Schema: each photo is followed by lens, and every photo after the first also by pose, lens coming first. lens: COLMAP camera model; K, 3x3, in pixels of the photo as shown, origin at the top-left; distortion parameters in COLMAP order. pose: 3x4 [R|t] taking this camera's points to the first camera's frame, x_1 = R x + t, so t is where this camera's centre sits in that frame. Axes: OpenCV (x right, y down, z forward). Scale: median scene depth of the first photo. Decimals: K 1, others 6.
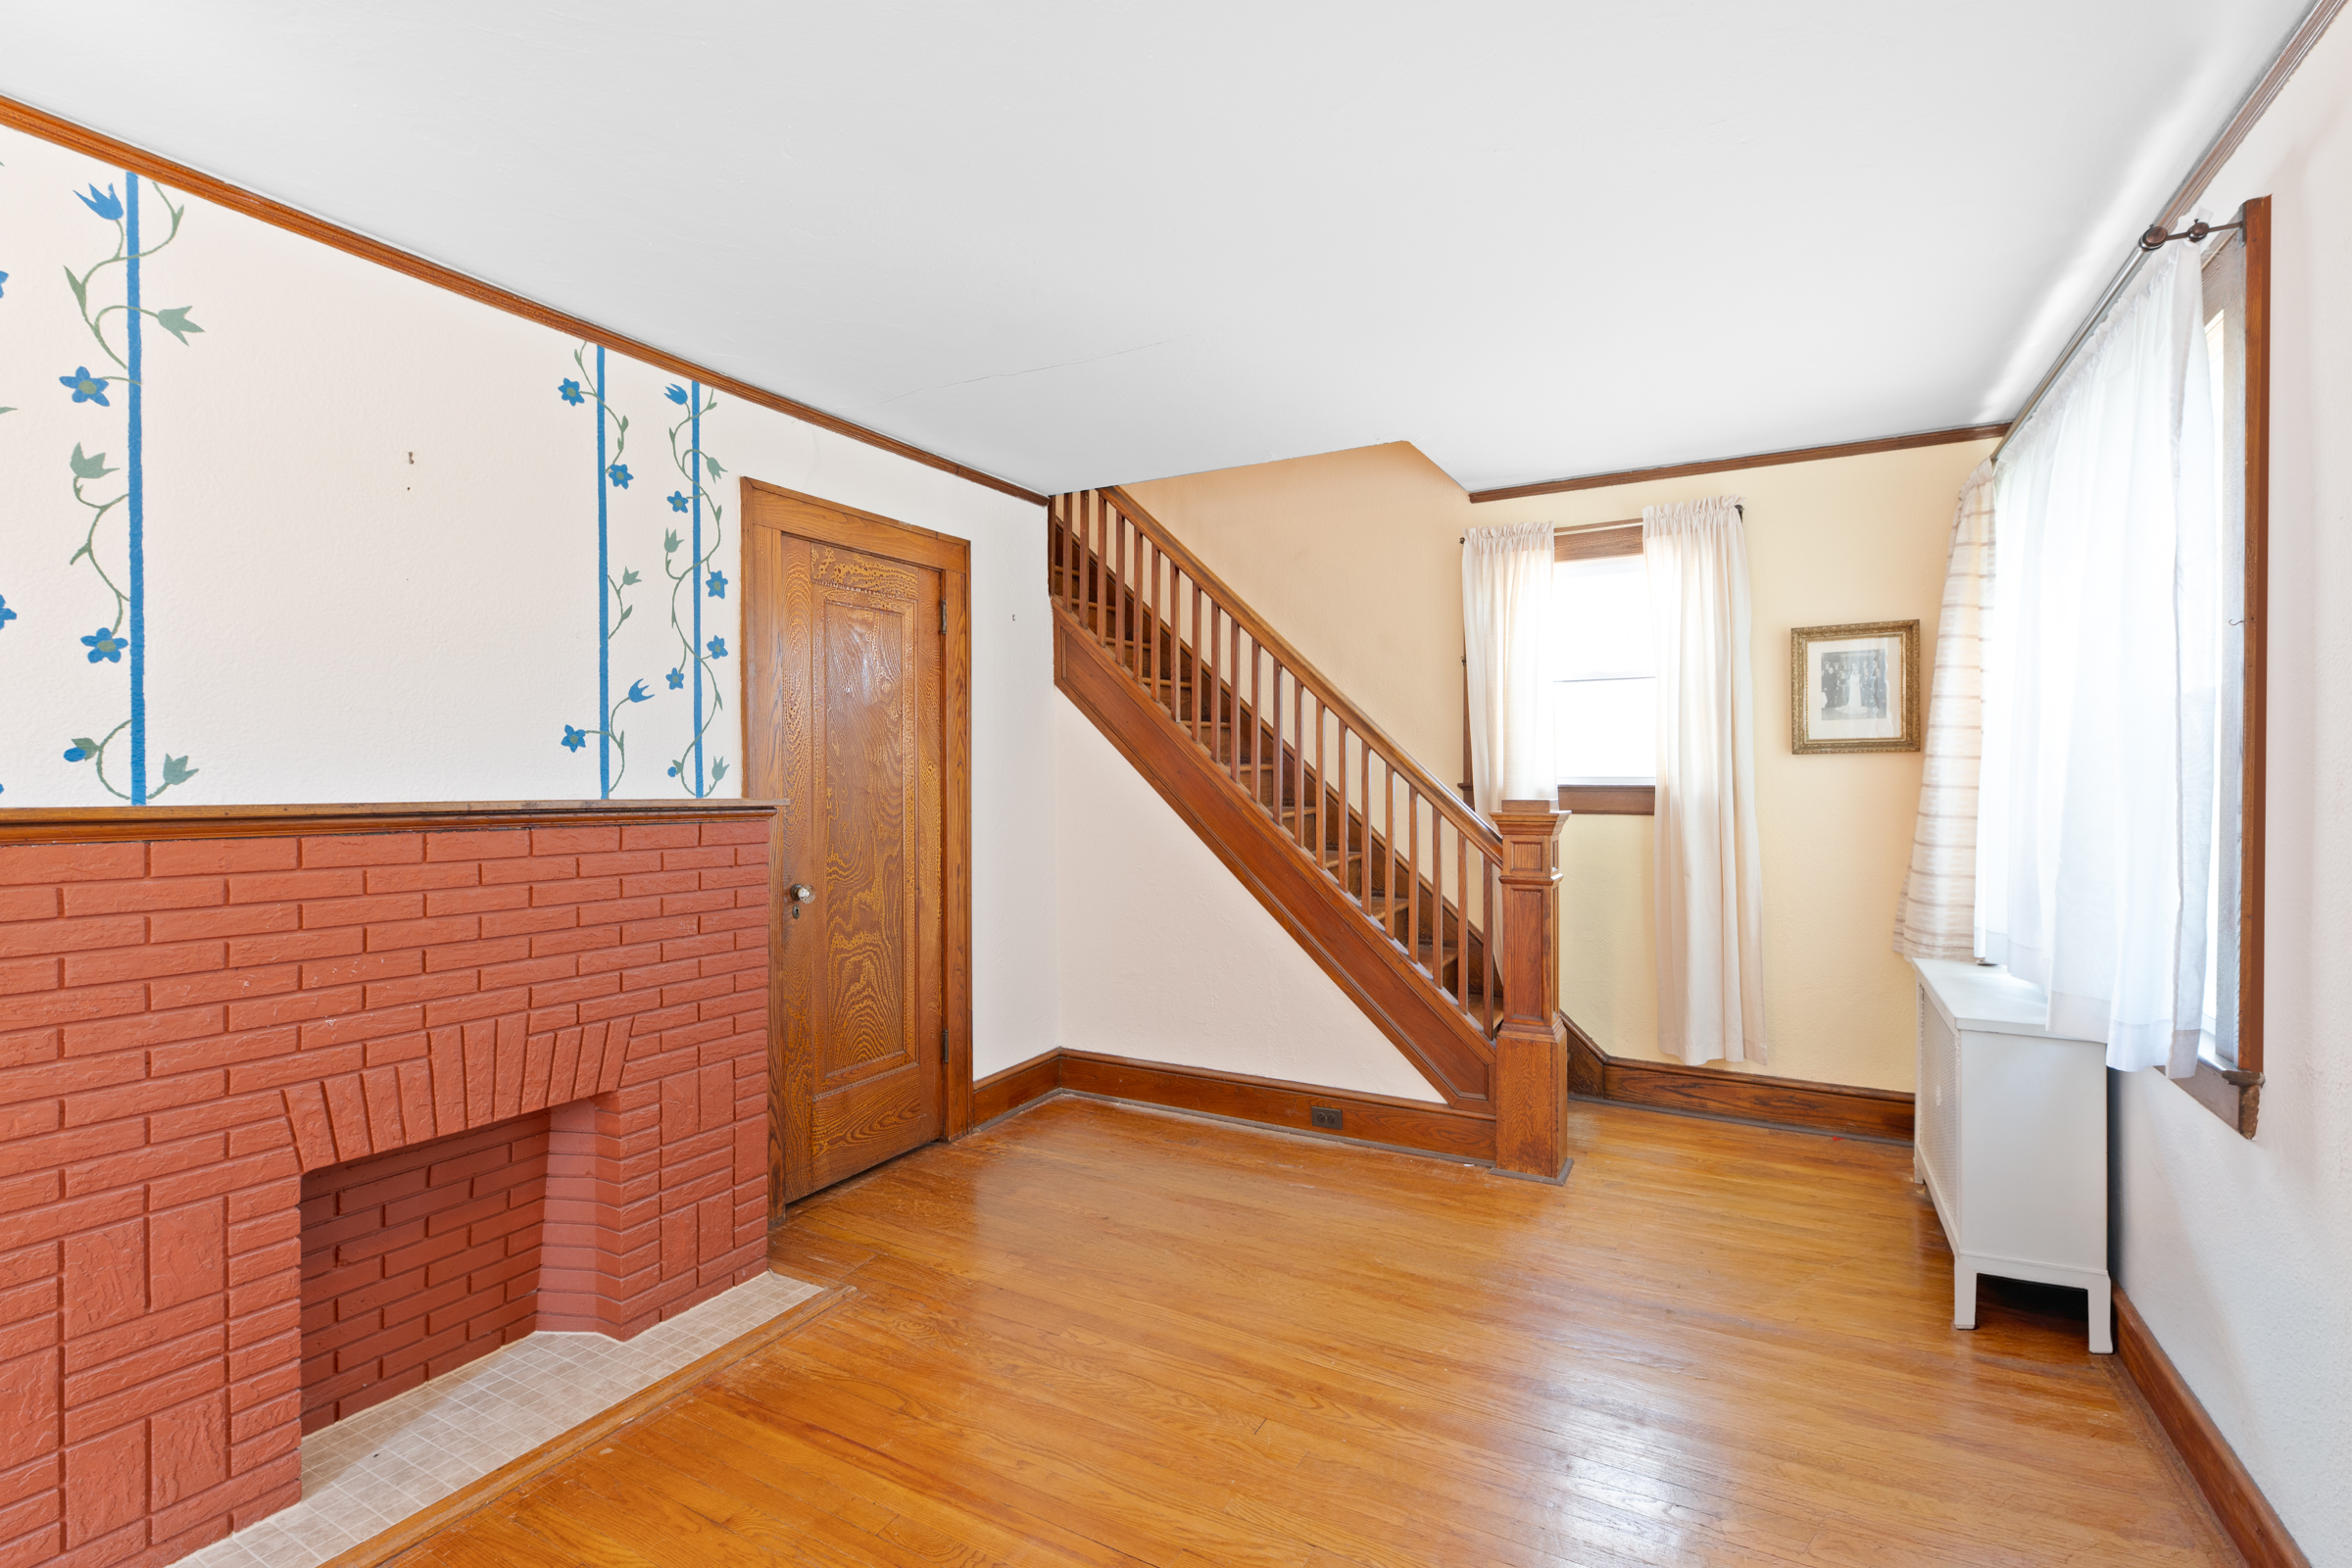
lens RADIAL K [[1044.9, 0, 1176.0], [0, 1044.9, 784.0], [0, 0, 1]] dist [0.001722, 0.000450]
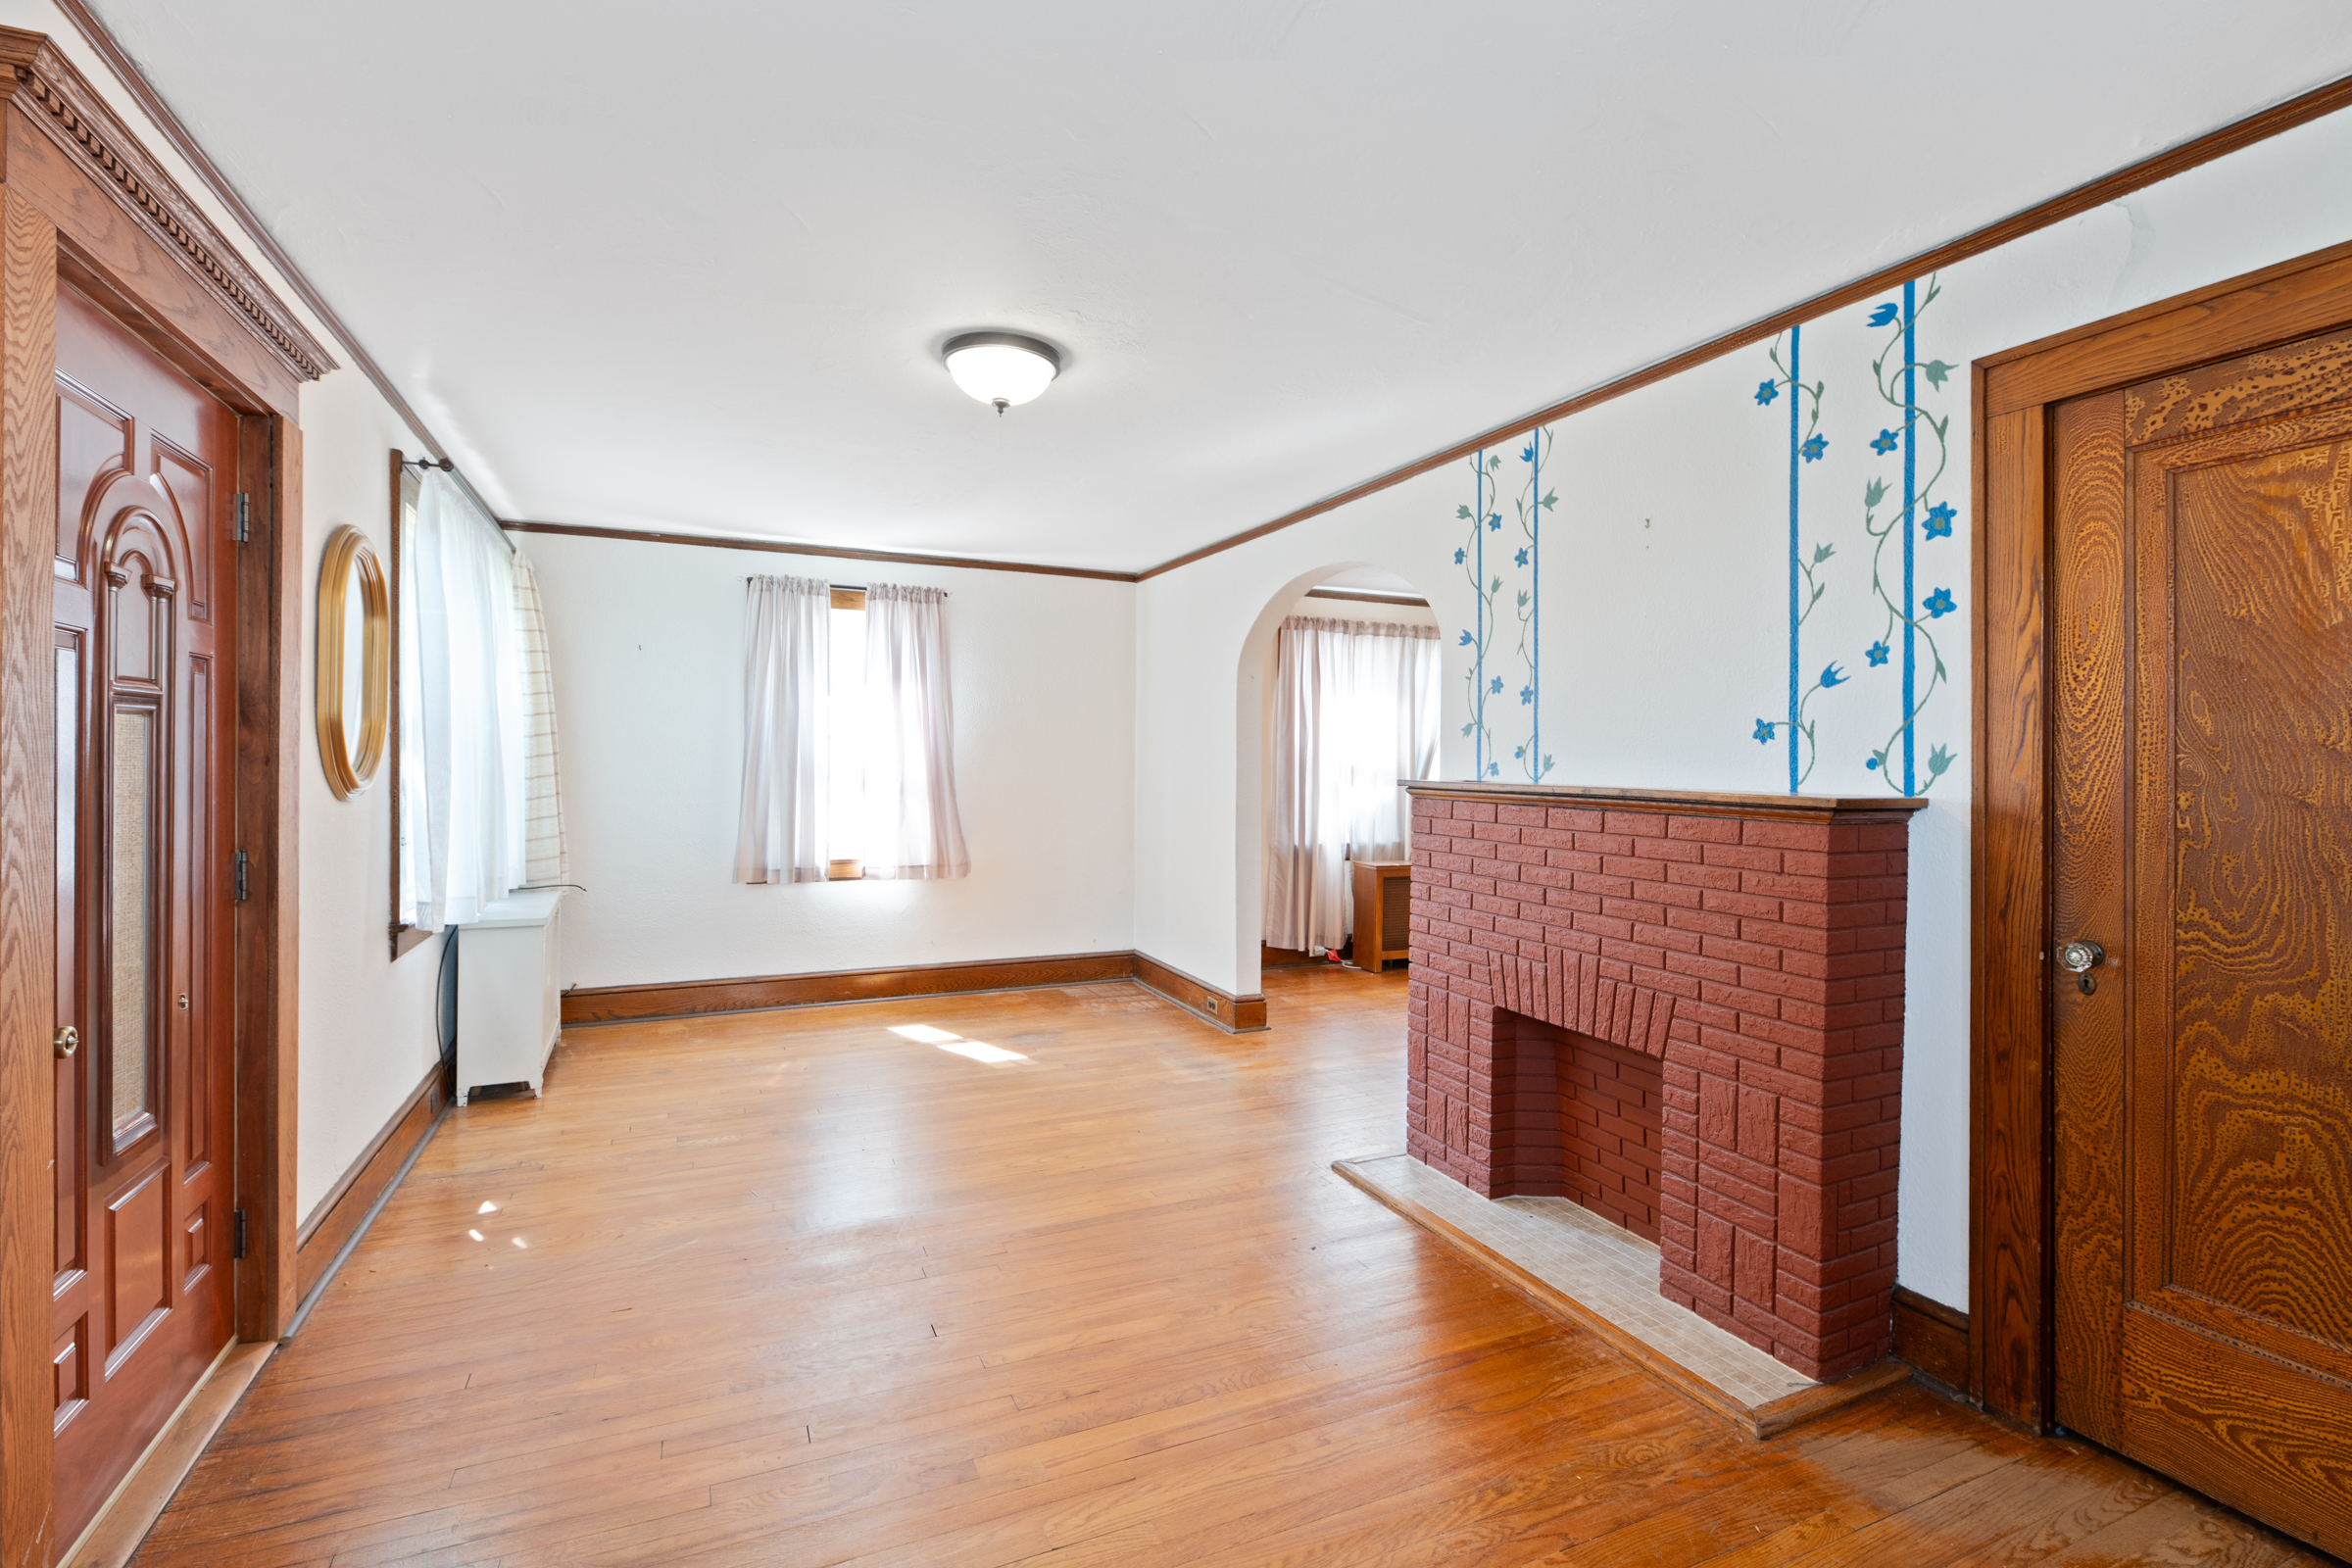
lens RADIAL K [[1068.5, 0, 1178.5], [0, 1068.5, 757.3], [0, 0, 1]] dist [-0.000781, -0.000285]
pose [[-0.592143, -0.002480, -0.805829, 0.546775], [-0.006655, 0.999976, 0.001813, -0.014643], [0.805806, 0.006436, -0.592145, 1.048234]]
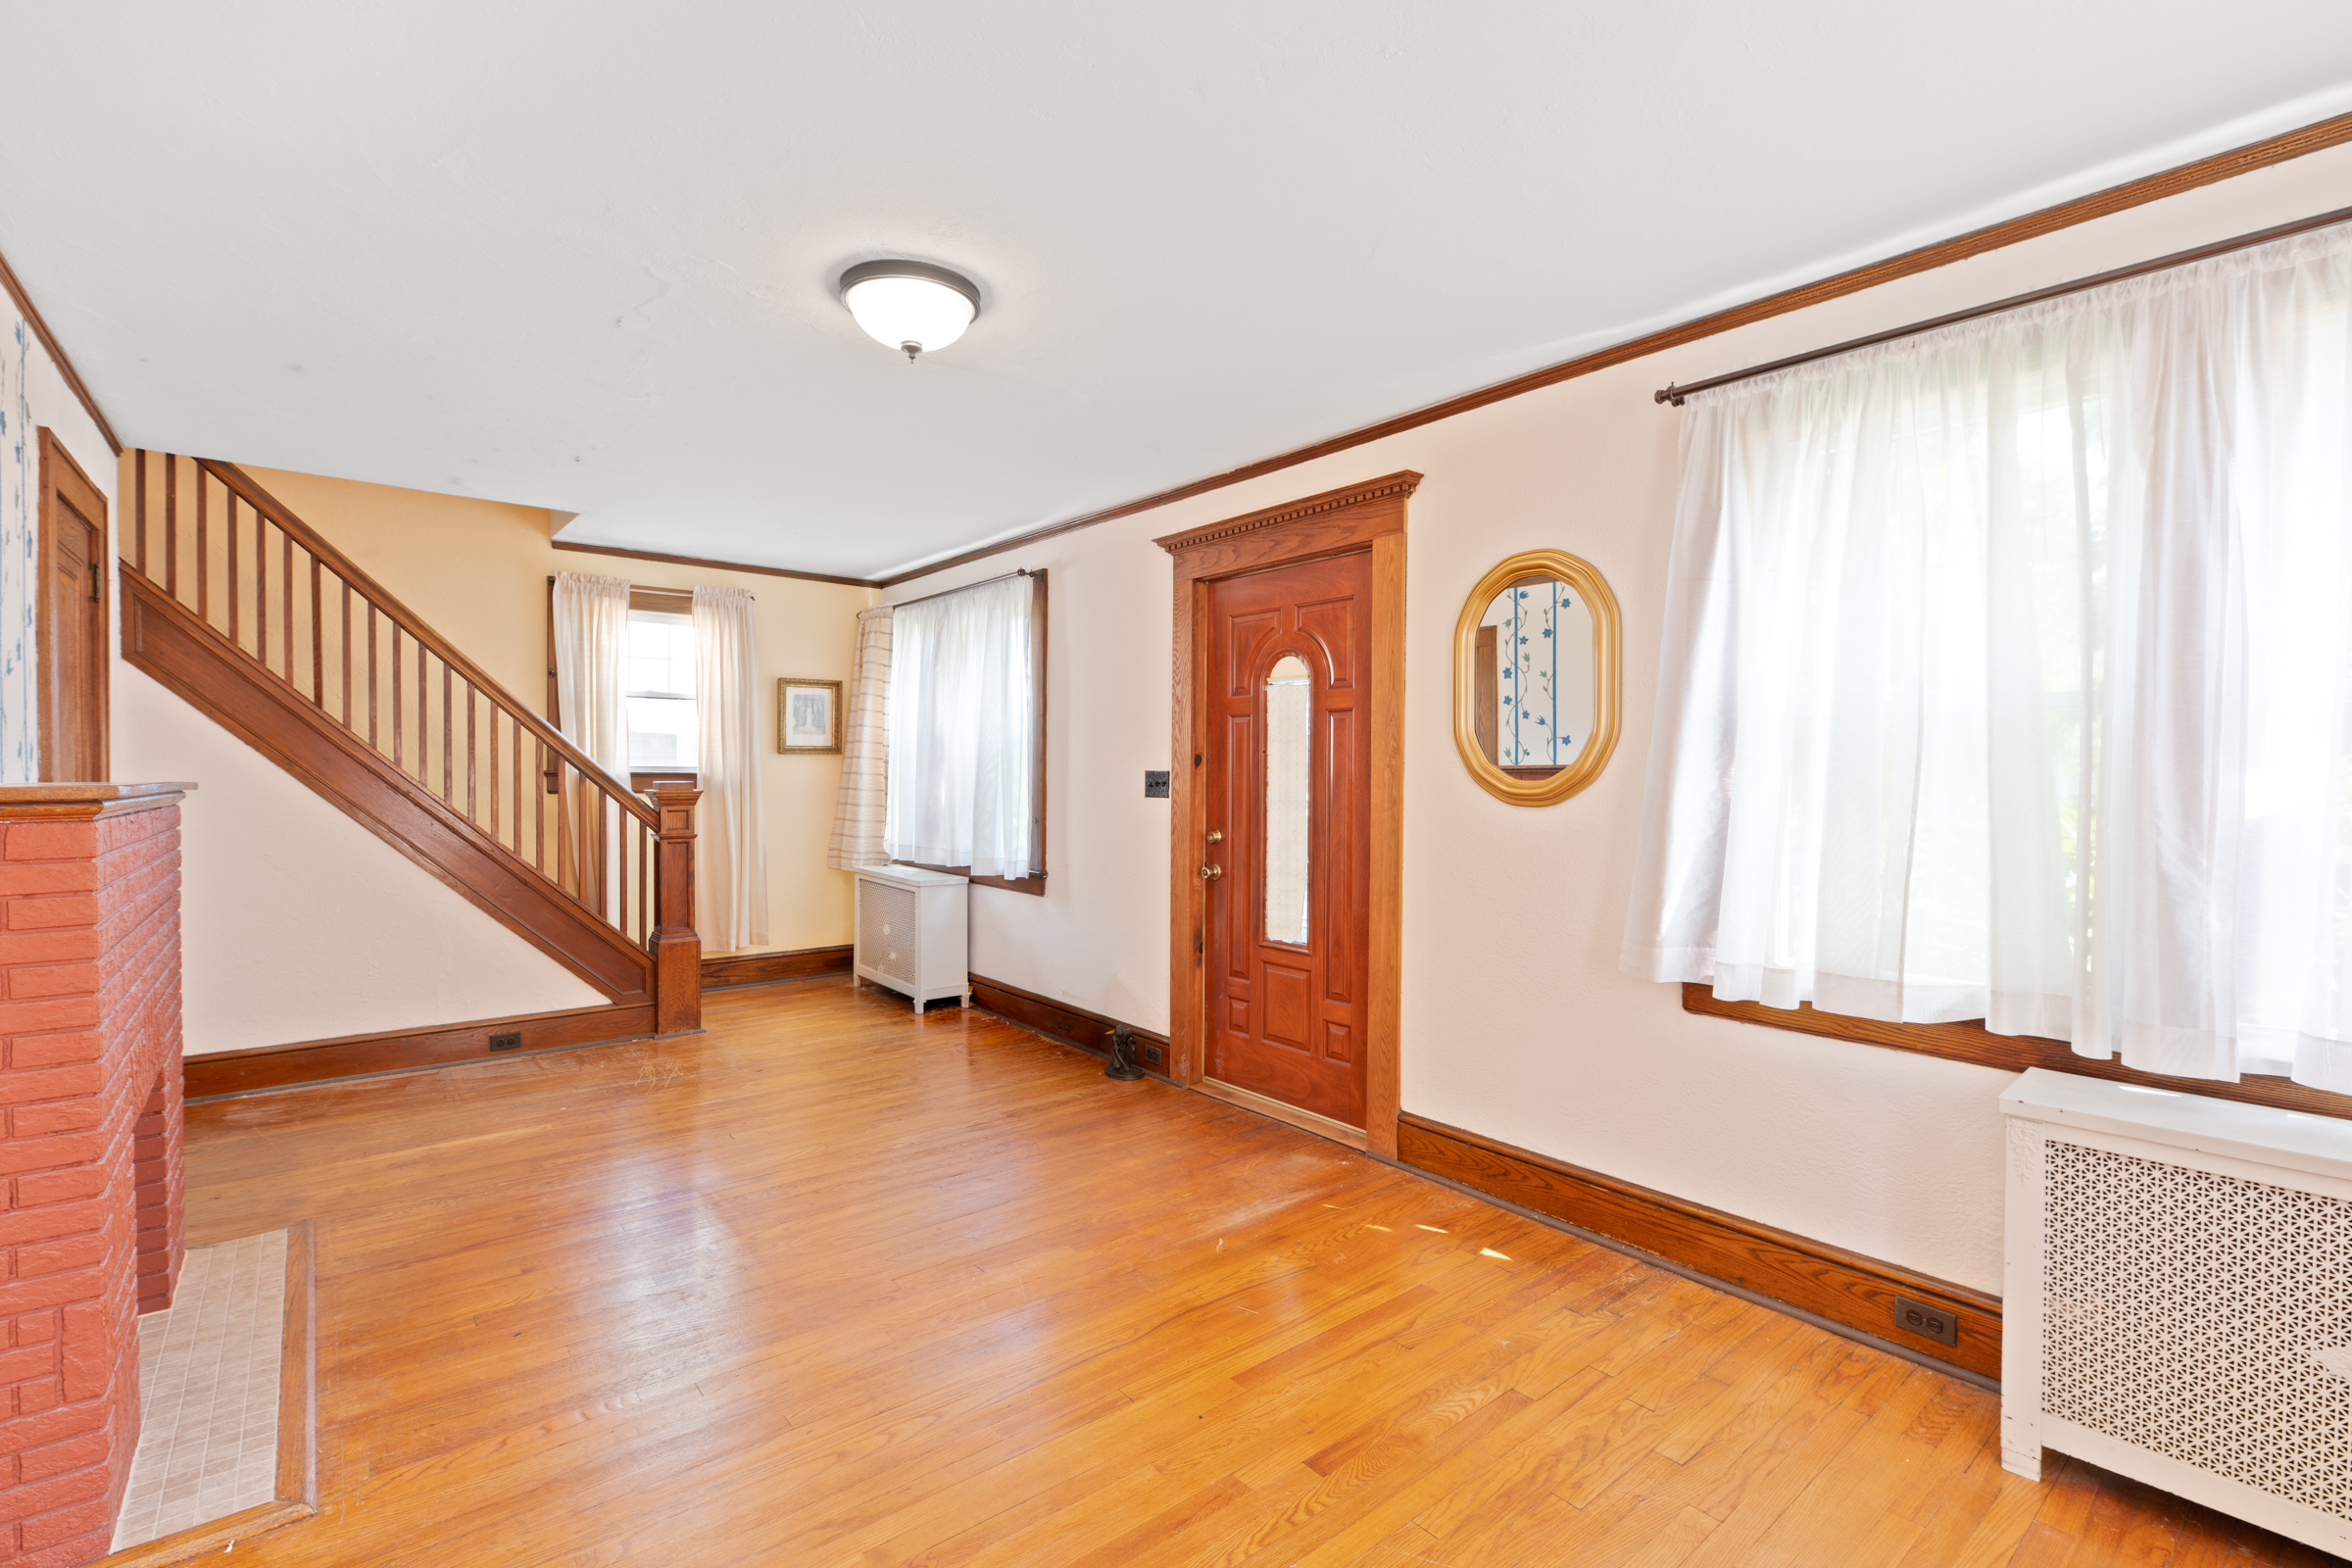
lens RADIAL K [[1068.5, 0, 1178.5], [0, 1068.5, 757.3], [0, 0, 1]] dist [-0.000781, -0.000285]
pose [[0.366465, 0.015780, 0.930298, -0.972795], [-0.002617, 0.999870, -0.015930, 0.002182], [-0.930428, 0.003403, 0.366459, -0.265329]]
